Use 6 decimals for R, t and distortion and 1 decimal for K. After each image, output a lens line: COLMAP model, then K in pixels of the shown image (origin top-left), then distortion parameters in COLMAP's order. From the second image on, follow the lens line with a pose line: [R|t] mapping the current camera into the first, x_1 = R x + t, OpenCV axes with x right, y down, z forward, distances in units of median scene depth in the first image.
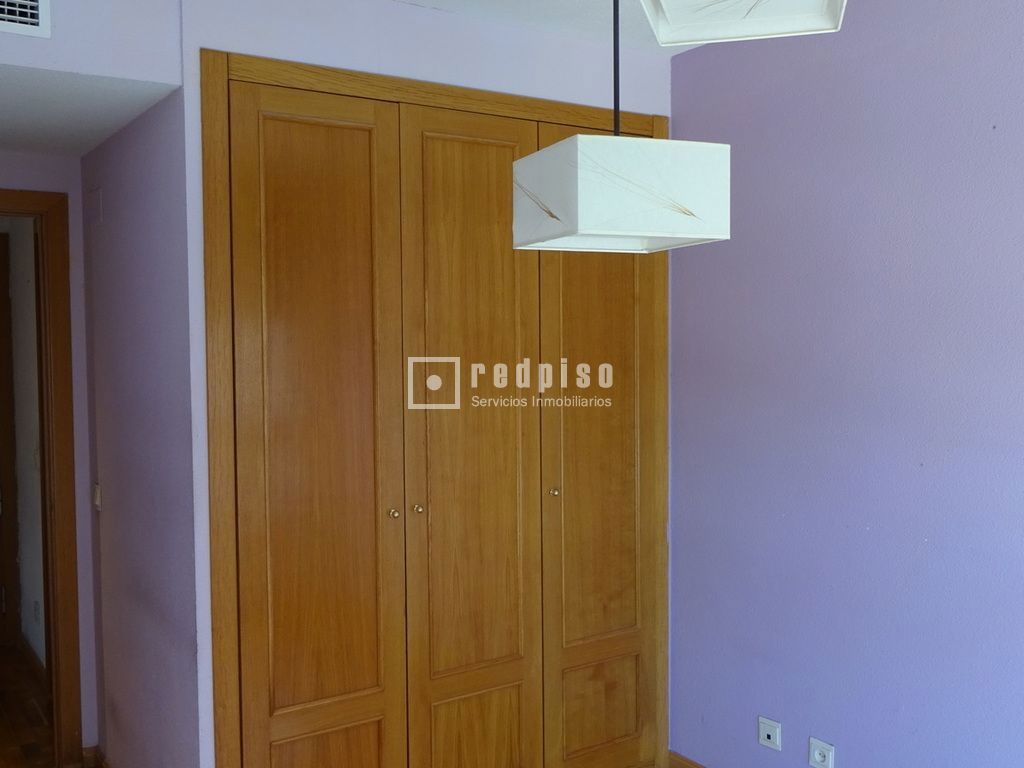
lens RADIAL K [[1008.2, 0, 512.0], [0, 1008.2, 384.0], [0, 0, 1]] dist [0.005754, -0.008016]
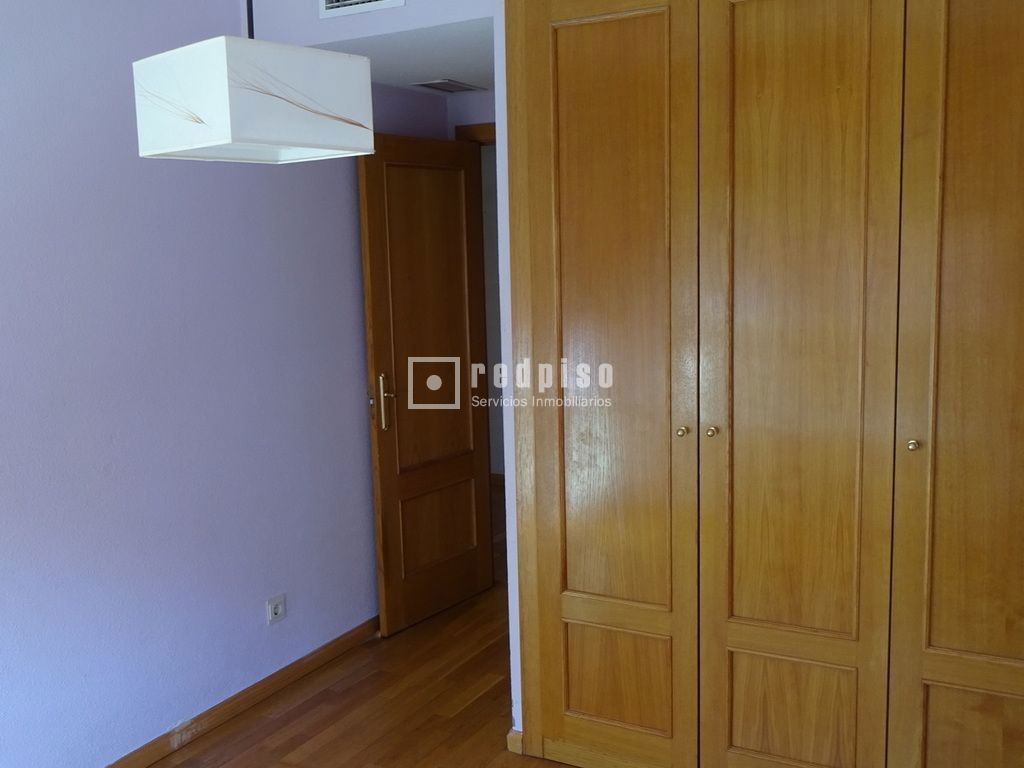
lens RADIAL K [[1008.2, 0, 512.0], [0, 1008.2, 384.0], [0, 0, 1]] dist [0.005754, -0.008016]
pose [[0.959381, 0.026320, -0.280882, -0.027014], [0.000658, 0.995427, 0.095525, -0.006525], [0.282111, -0.091830, 0.954977, 0.139089]]
